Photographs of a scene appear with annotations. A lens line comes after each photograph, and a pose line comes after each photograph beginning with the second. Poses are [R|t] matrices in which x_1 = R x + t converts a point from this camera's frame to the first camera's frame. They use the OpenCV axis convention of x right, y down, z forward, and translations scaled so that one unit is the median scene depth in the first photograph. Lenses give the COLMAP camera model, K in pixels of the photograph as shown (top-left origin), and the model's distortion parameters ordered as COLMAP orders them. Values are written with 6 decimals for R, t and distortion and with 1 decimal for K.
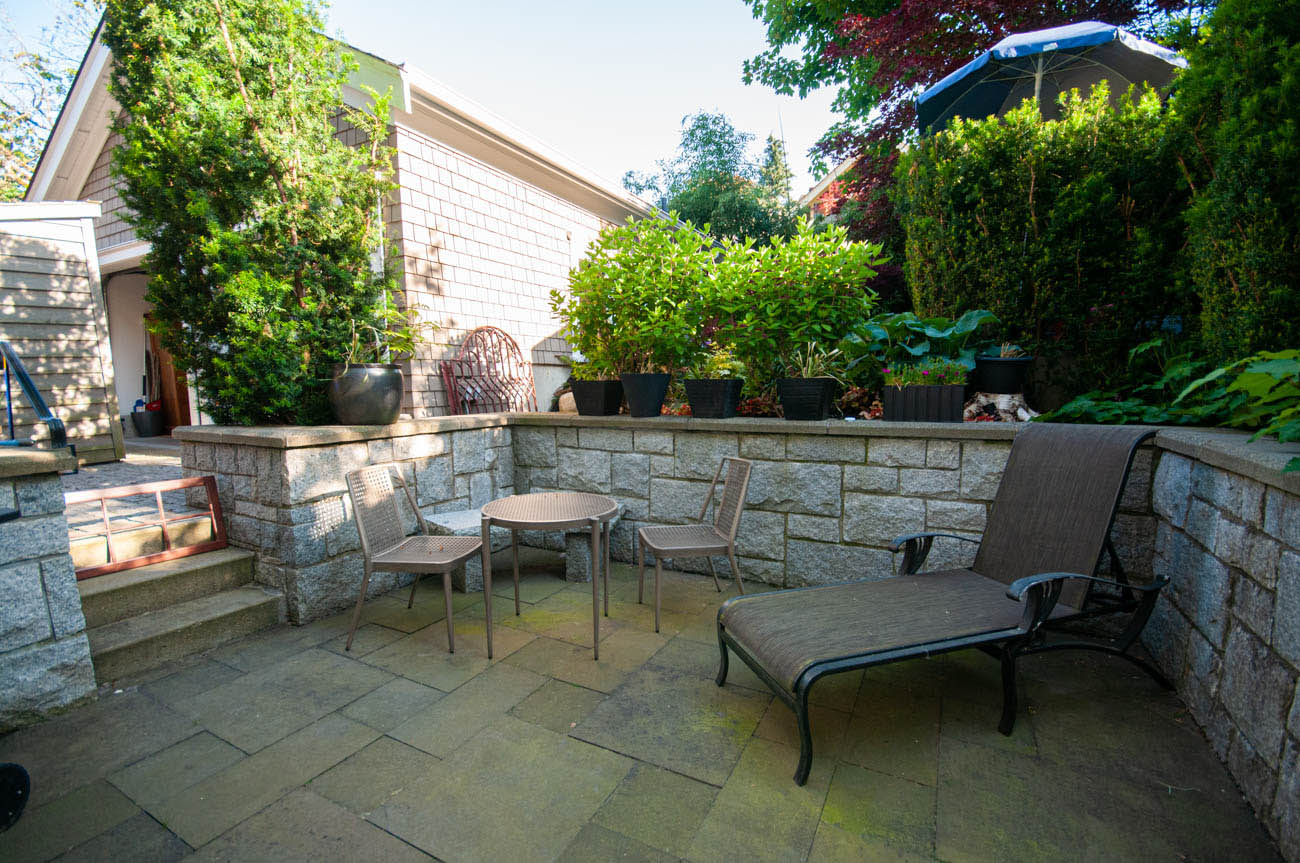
lens RADIAL K [[575.1, 0, 650.9], [0, 575.1, 444.4], [0, 0, 1]] dist [0.002968, -0.008799]
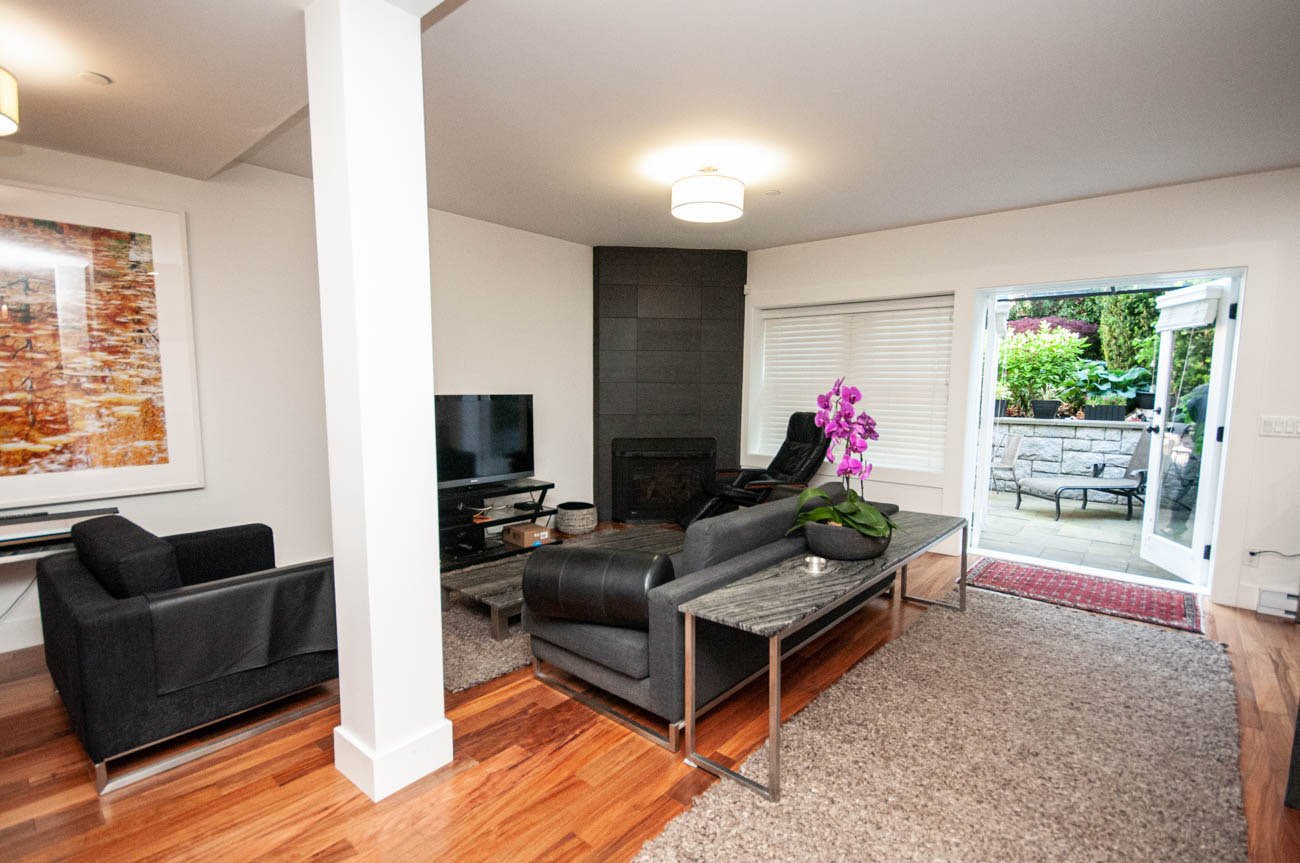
lens RADIAL K [[610.1, 0, 647.8], [0, 610.1, 441.5], [0, 0, 1]] dist [0.005455, -0.001731]
pose [[0.974821, 0.039441, -0.219471, -0.670889], [-0.041402, 0.999133, -0.004342, 0.113407], [0.219110, 0.013319, 0.975609, -1.562336]]
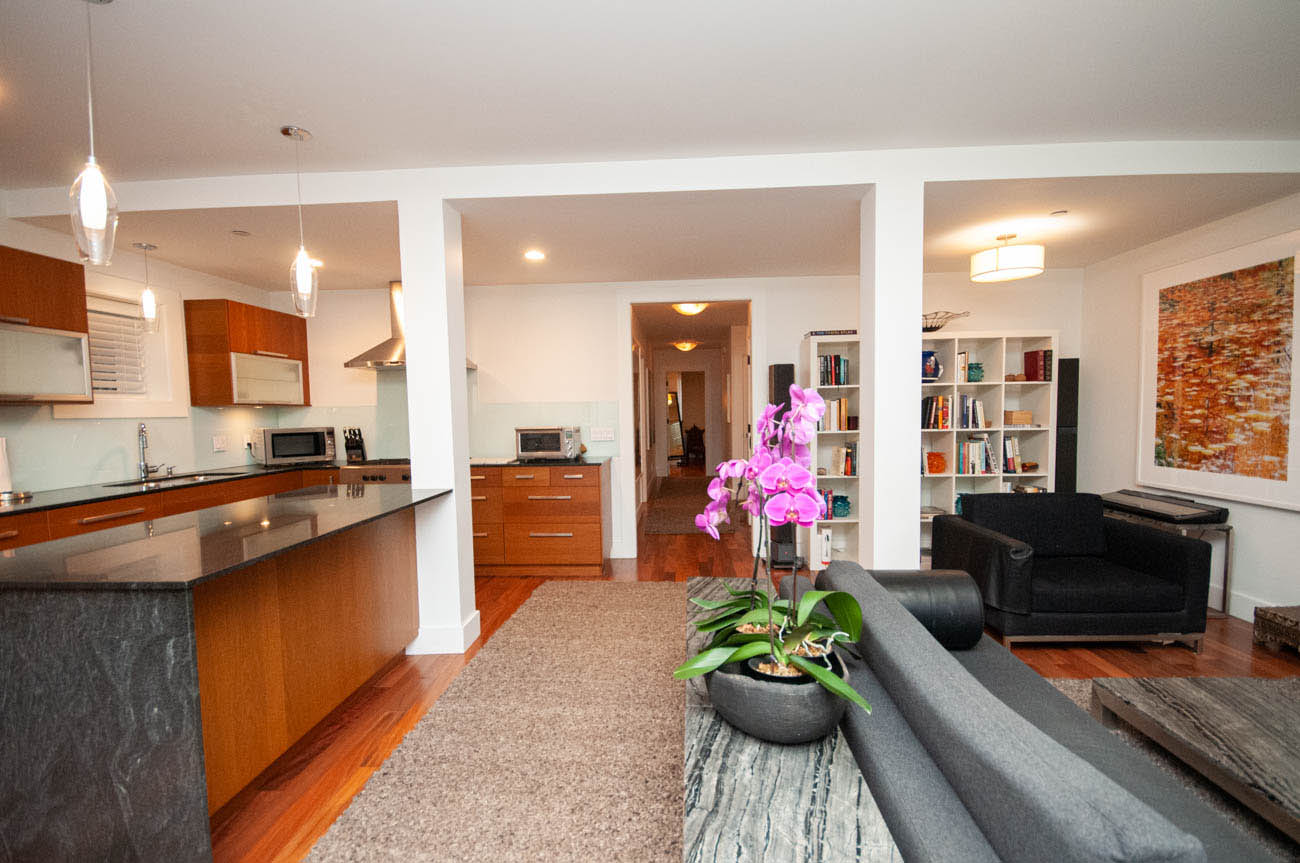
lens RADIAL K [[575.1, 0, 650.7], [0, 575.1, 445.5], [0, 0, 1]] dist [0.002968, -0.008799]
pose [[-0.908508, 0.051664, -0.414661, -0.354049], [-0.017946, 0.986588, 0.162241, -0.002674], [0.417481, 0.154839, -0.895396, -0.459581]]
